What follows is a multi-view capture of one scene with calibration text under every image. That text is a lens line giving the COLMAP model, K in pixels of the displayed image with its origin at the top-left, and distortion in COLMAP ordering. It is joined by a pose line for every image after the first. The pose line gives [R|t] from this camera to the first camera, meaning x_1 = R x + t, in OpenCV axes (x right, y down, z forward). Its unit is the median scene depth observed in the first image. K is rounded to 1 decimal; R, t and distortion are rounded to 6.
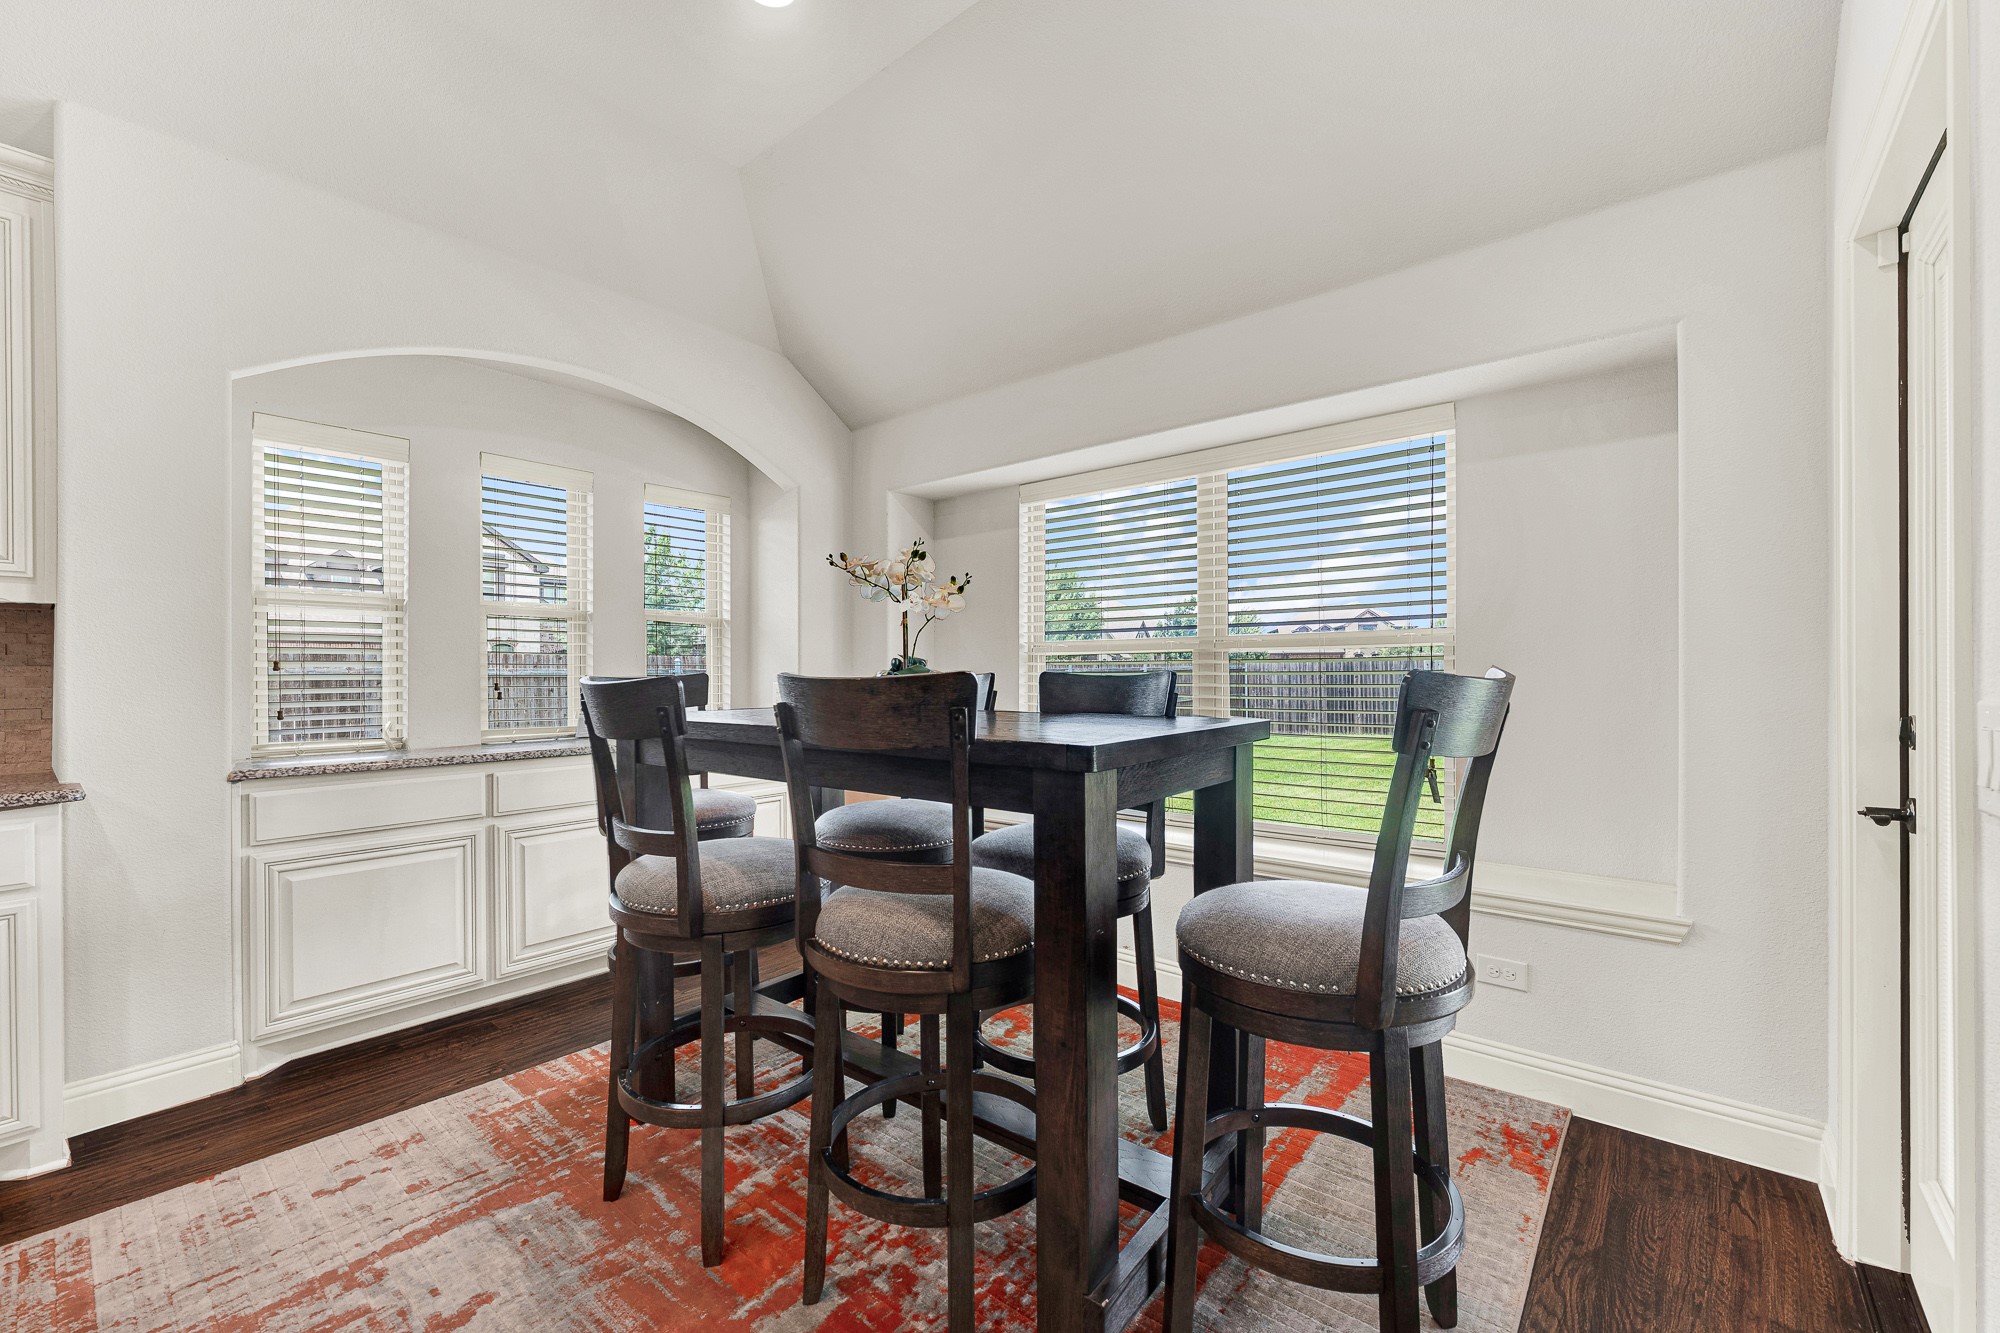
lens RADIAL K [[809.7, 0, 1003.8], [0, 809.7, 677.2], [0, 0, 1]] dist [-0.002710, -0.000649]
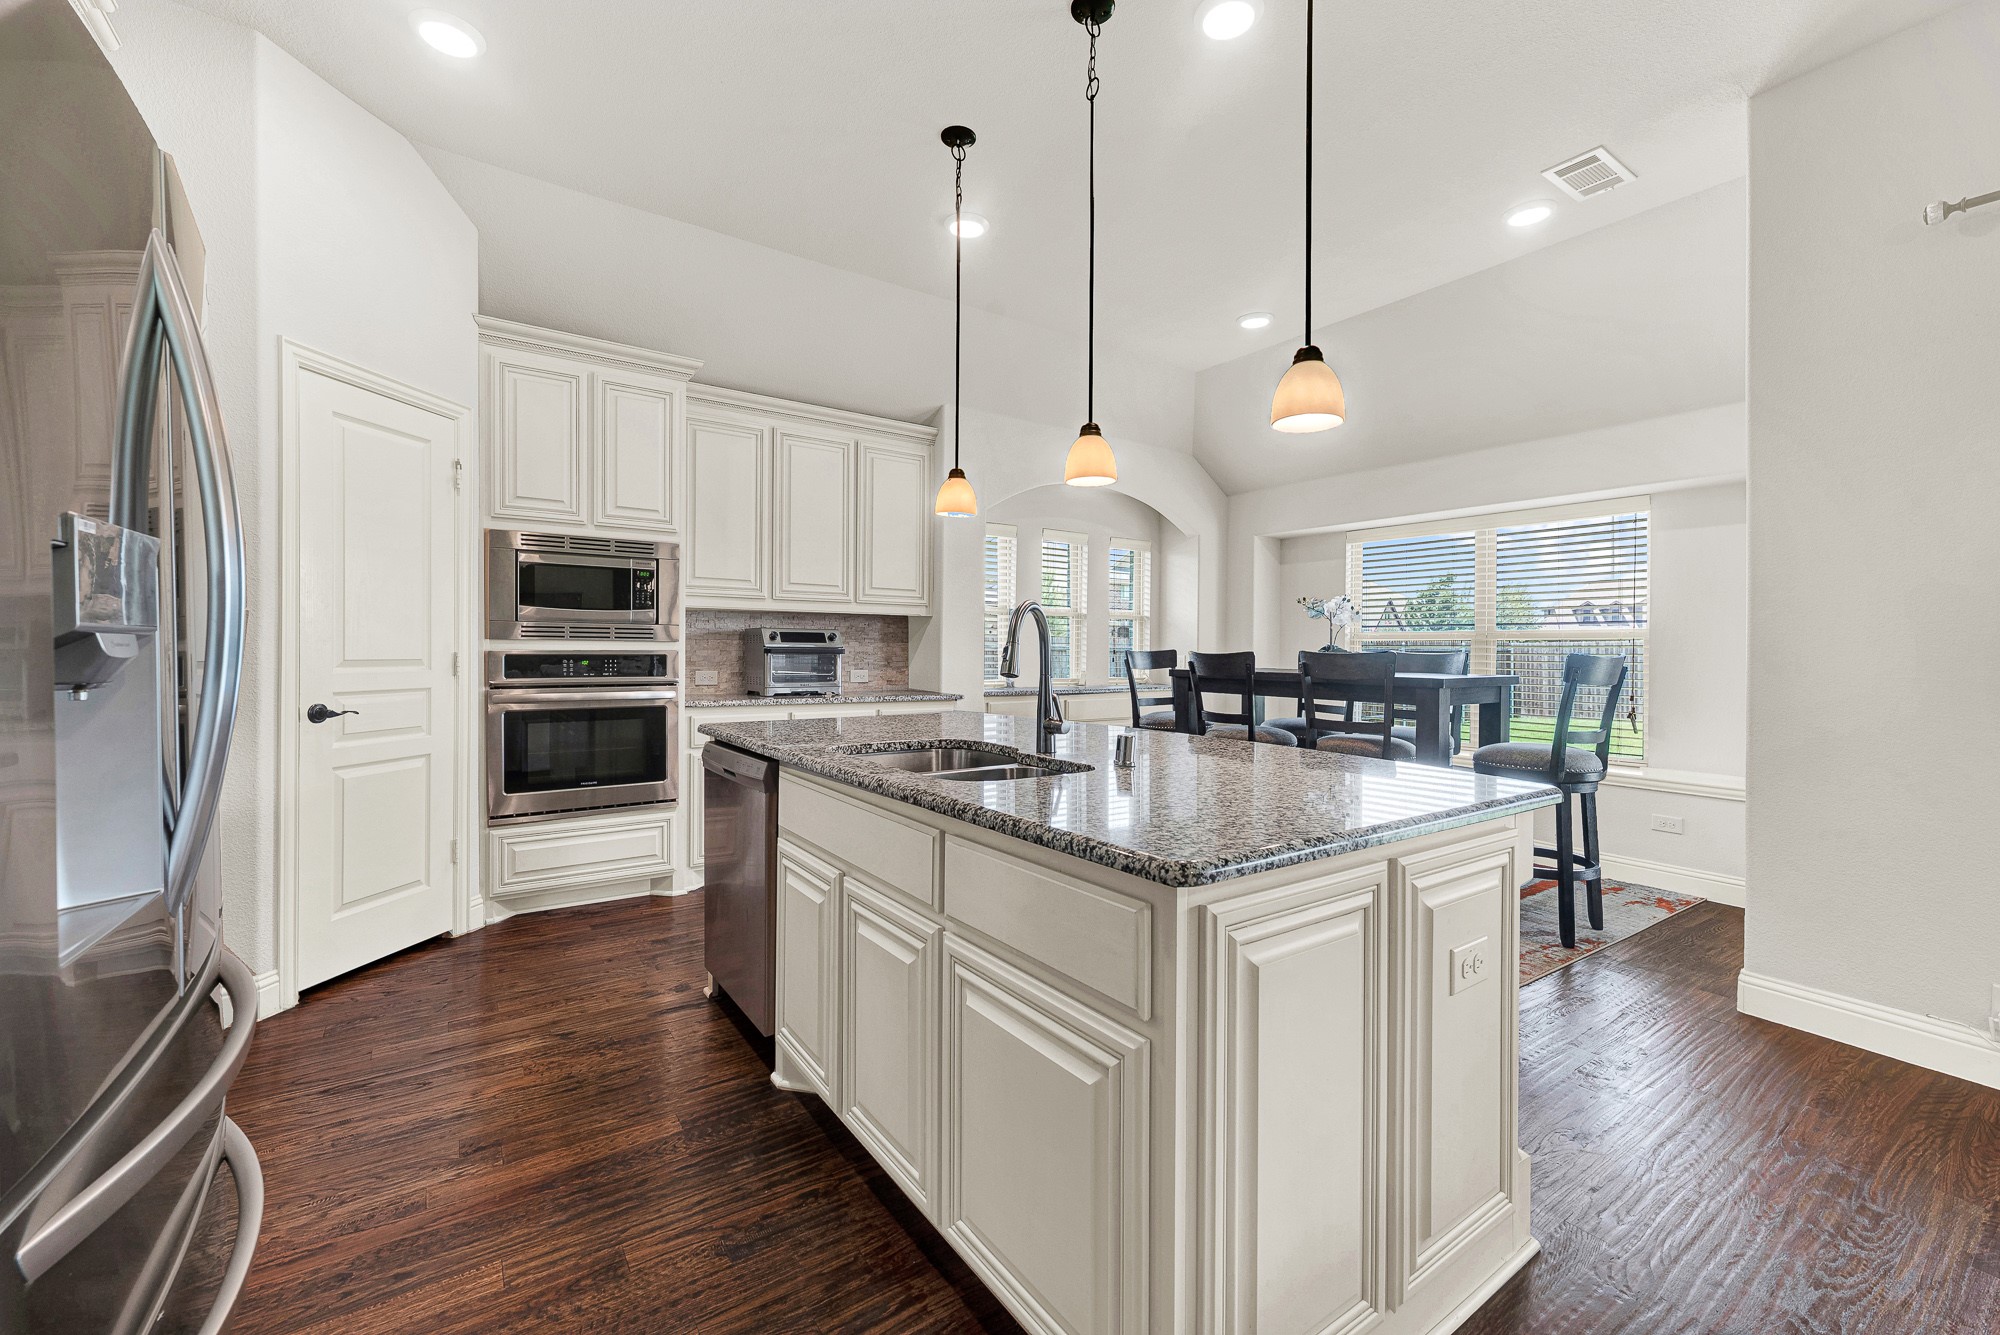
lens RADIAL K [[809.7, 0, 998.4], [0, 809.7, 655.4], [0, 0, 1]] dist [-0.002710, -0.000649]
pose [[0.961898, 0.014550, -0.273022, -0.282021], [-0.013817, 0.999894, 0.004606, 0.005417], [0.273060, -0.000658, 0.961997, -0.983657]]
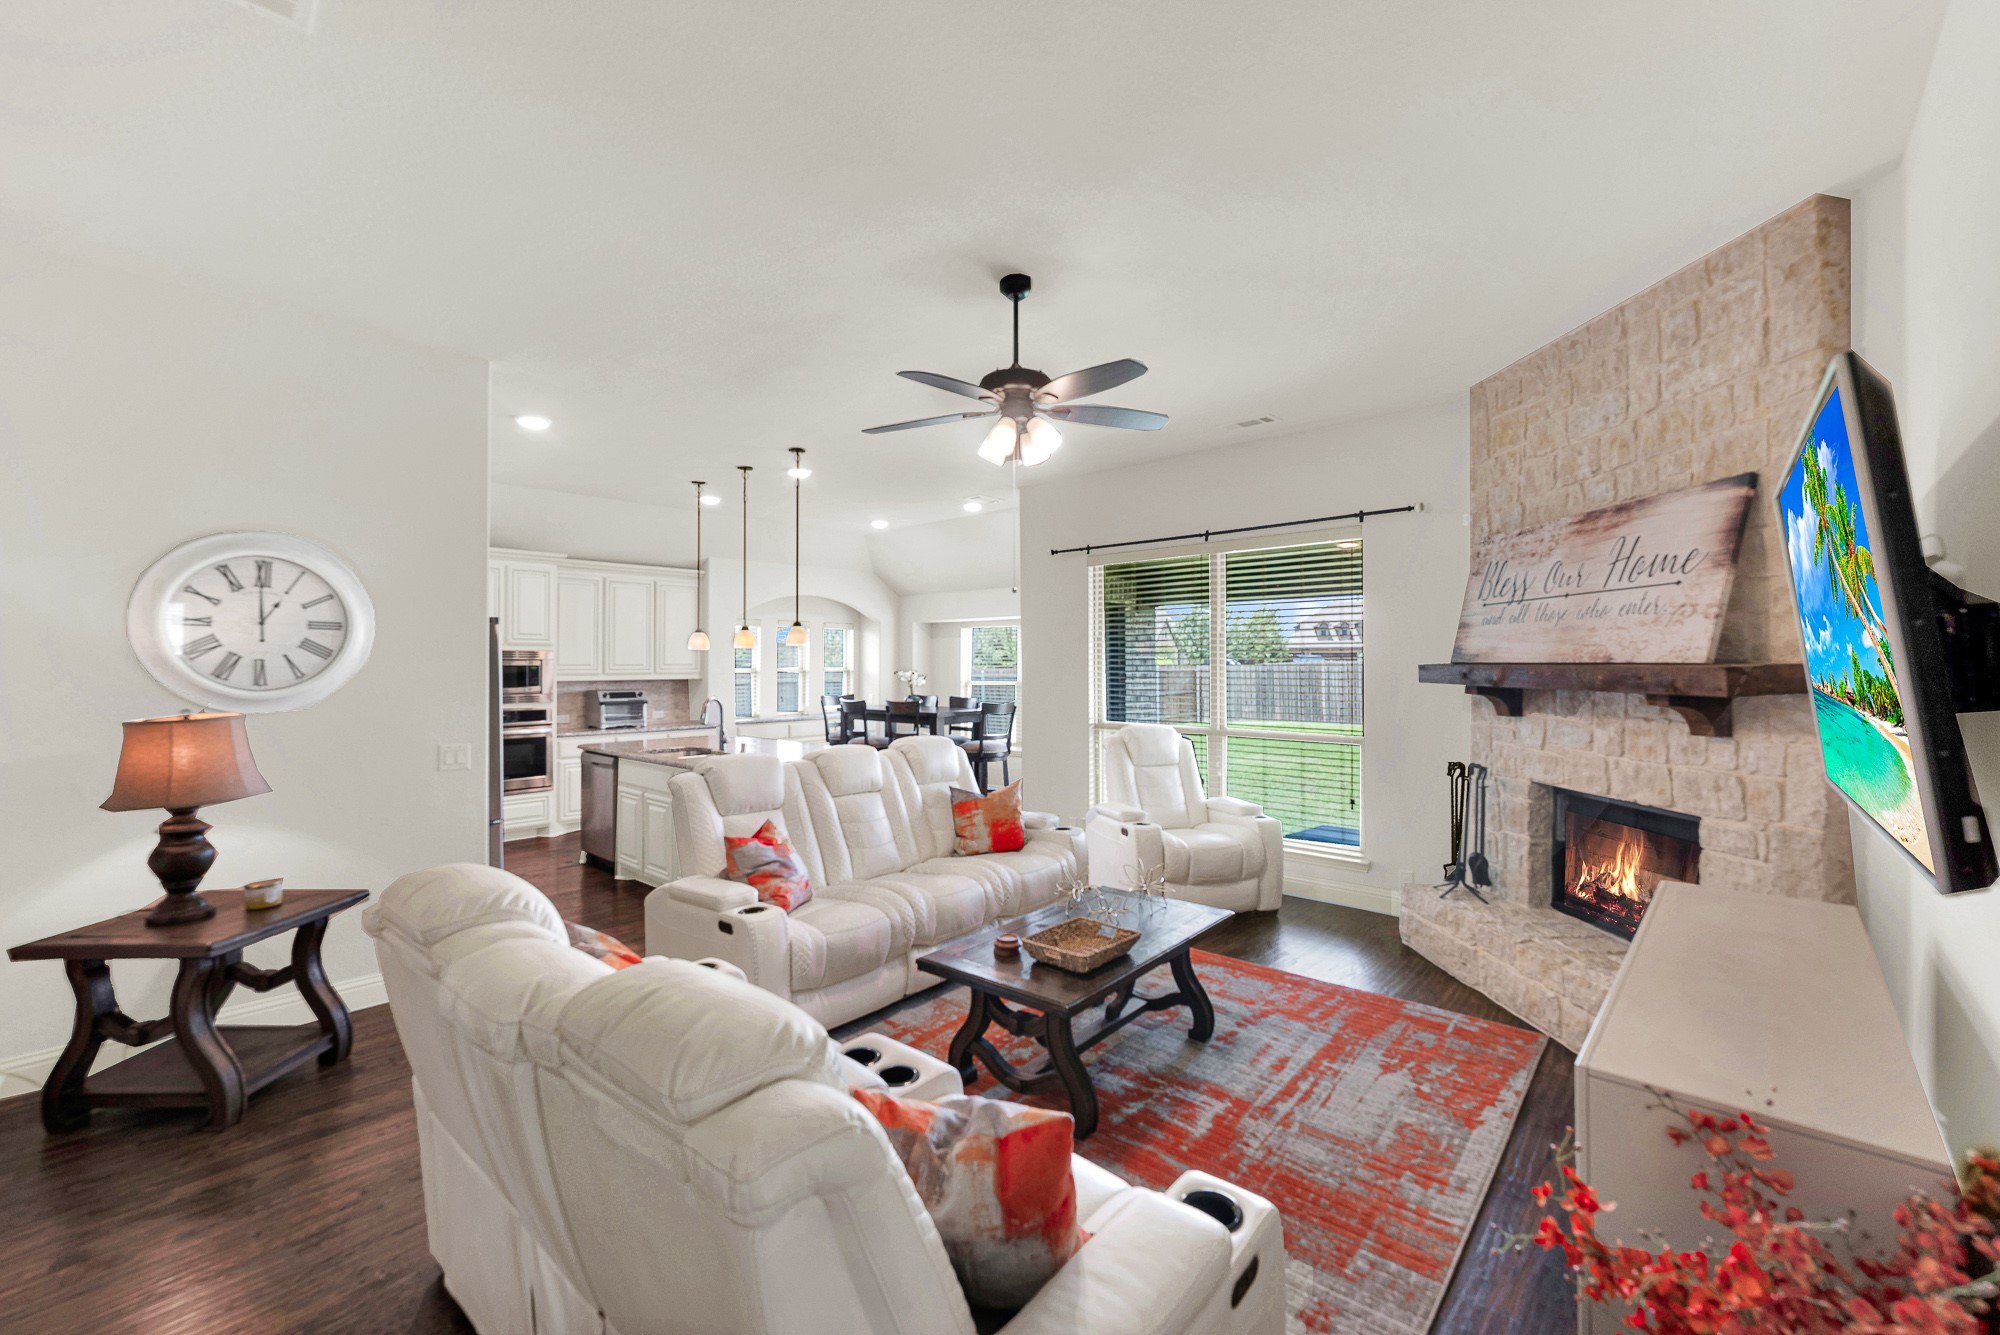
lens RADIAL K [[809.7, 0, 1019.4], [0, 809.7, 657.1], [0, 0, 1]] dist [-0.002710, -0.000649]
pose [[0.999043, 0.001110, -0.043719, 0.476242], [-0.001610, 0.999934, -0.011401, -0.129593], [0.043704, 0.011460, 0.998979, -2.426101]]
